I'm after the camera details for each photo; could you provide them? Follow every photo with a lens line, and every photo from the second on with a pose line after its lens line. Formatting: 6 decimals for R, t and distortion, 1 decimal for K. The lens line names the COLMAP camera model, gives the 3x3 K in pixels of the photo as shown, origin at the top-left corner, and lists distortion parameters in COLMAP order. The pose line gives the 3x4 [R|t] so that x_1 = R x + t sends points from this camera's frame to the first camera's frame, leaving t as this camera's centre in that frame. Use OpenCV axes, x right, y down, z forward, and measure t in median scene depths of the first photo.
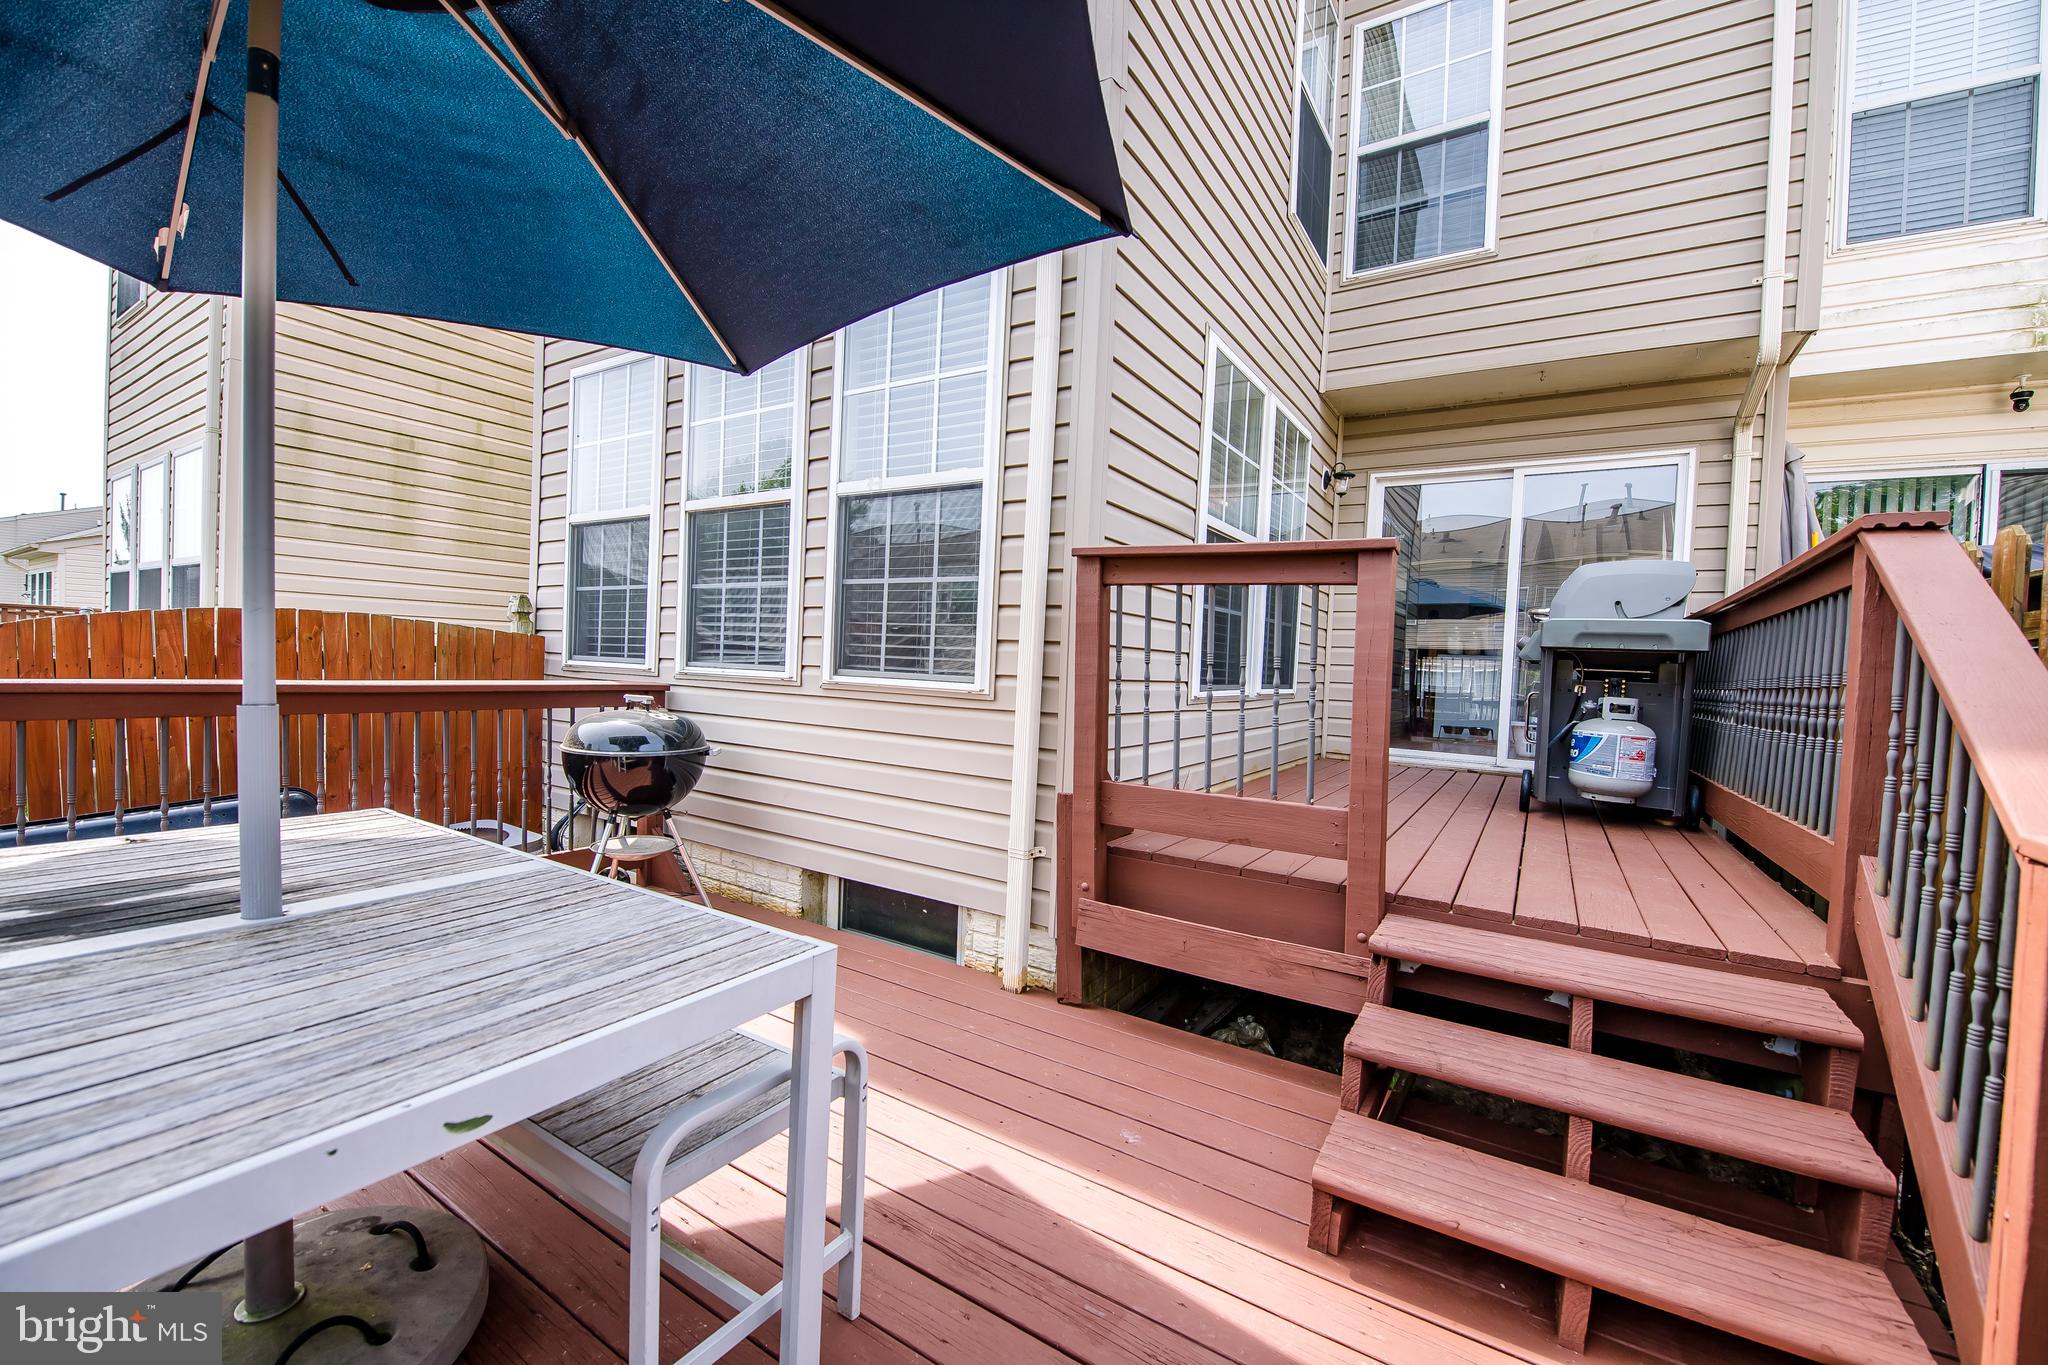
lens RADIAL K [[826.1, 0, 1025.2], [0, 826.1, 684.4], [0, 0, 1]] dist [-0.015836, -0.000313]
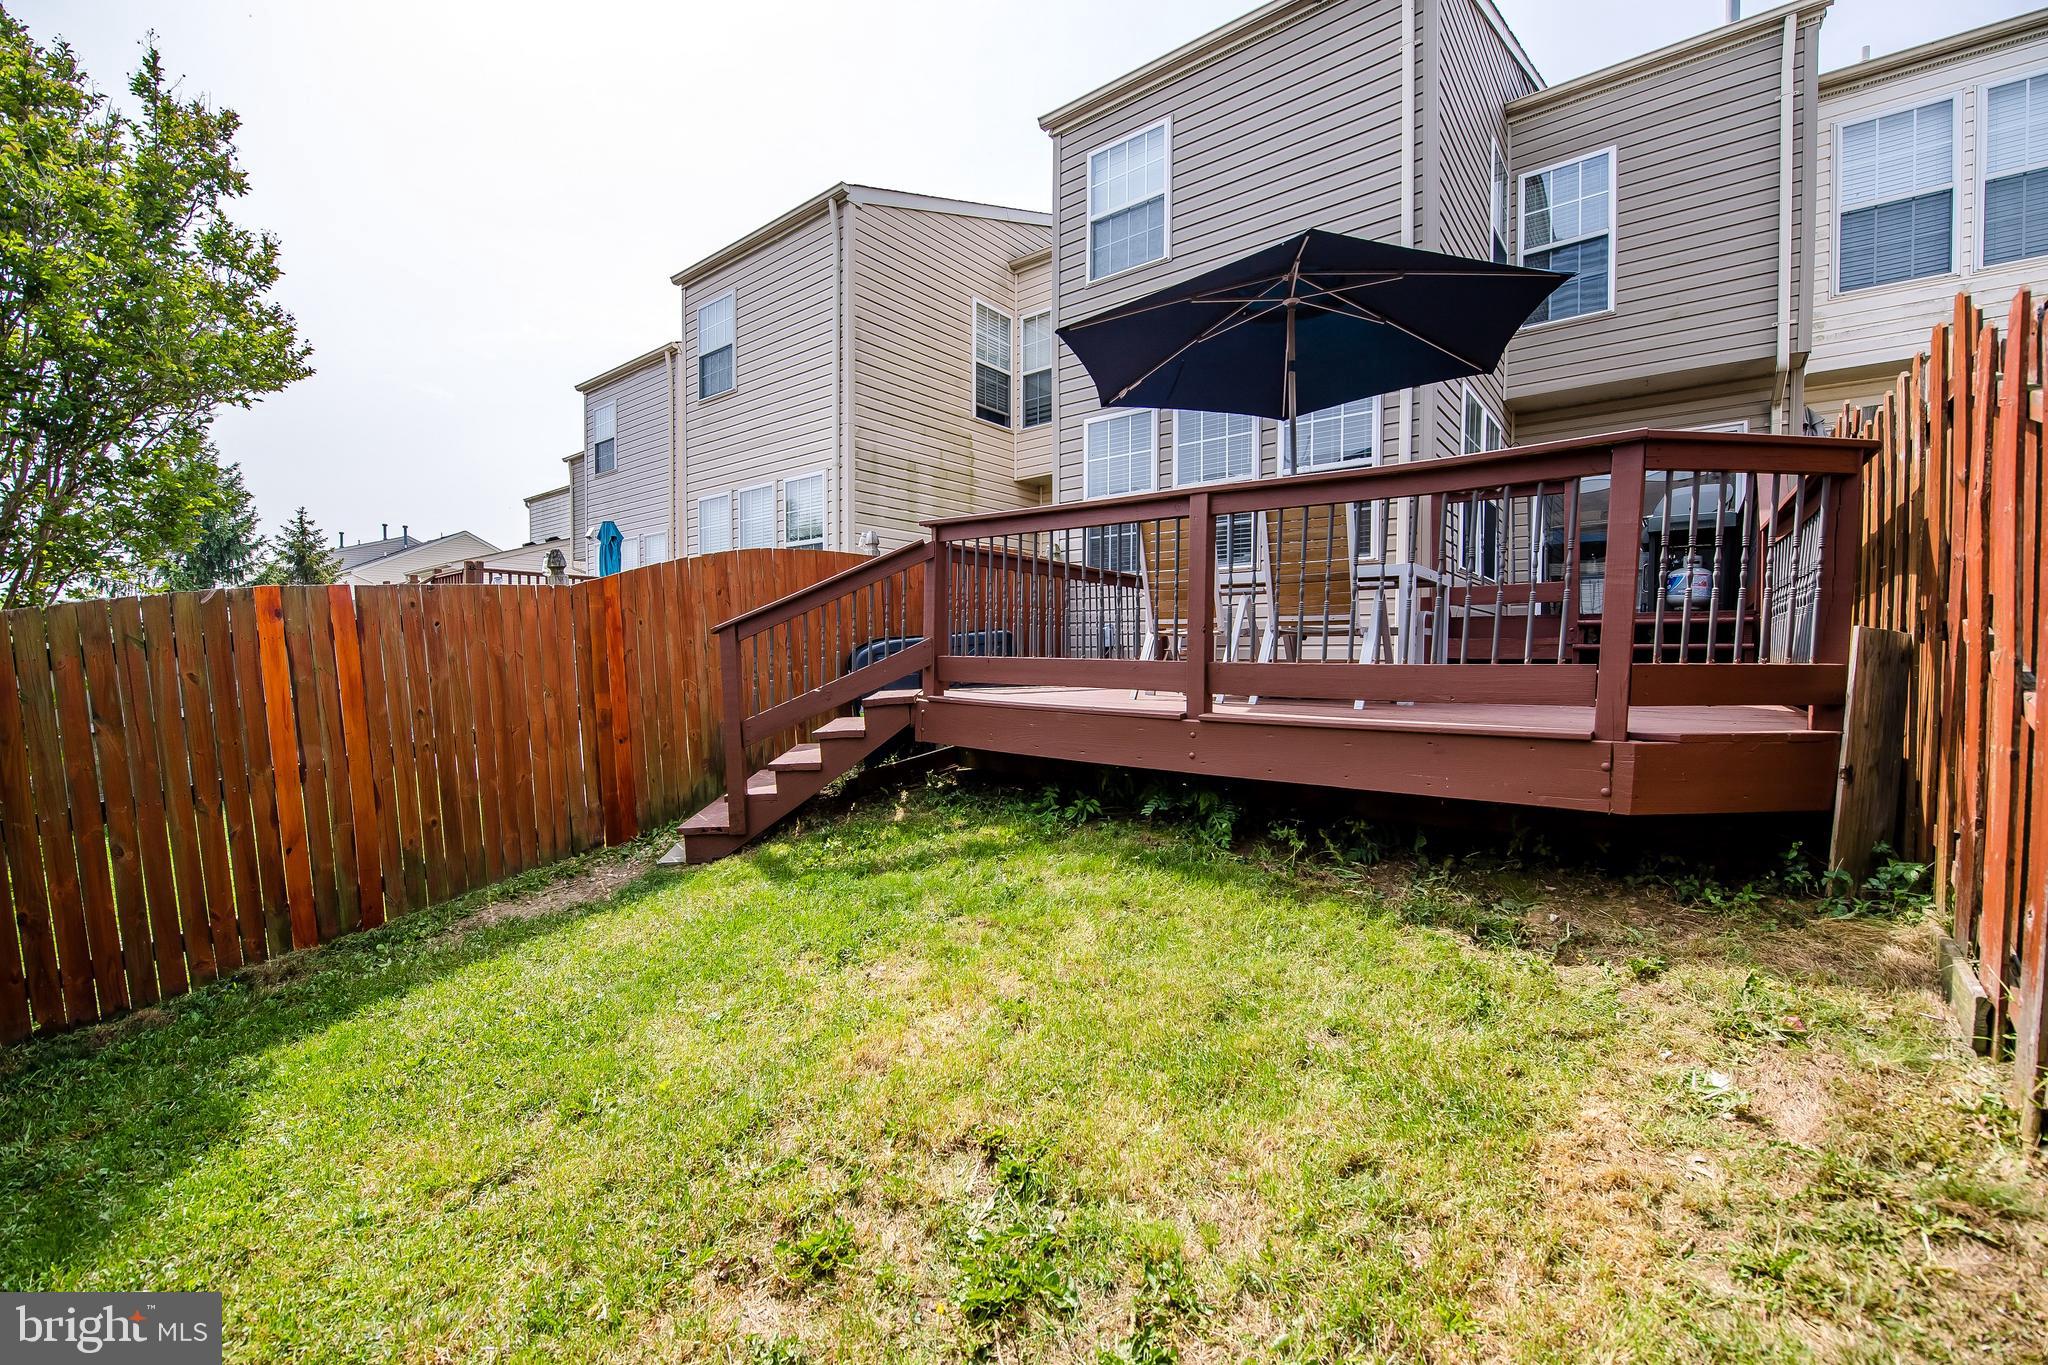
lens RADIAL K [[826.1, 0, 1031.1], [0, 826.1, 683.2], [0, 0, 1]] dist [-0.015836, -0.000313]
pose [[0.992880, -0.033324, -0.114363, -0.520772], [0.032927, 0.999443, -0.005361, 0.235807], [0.114478, 0.001557, 0.993425, -0.930194]]
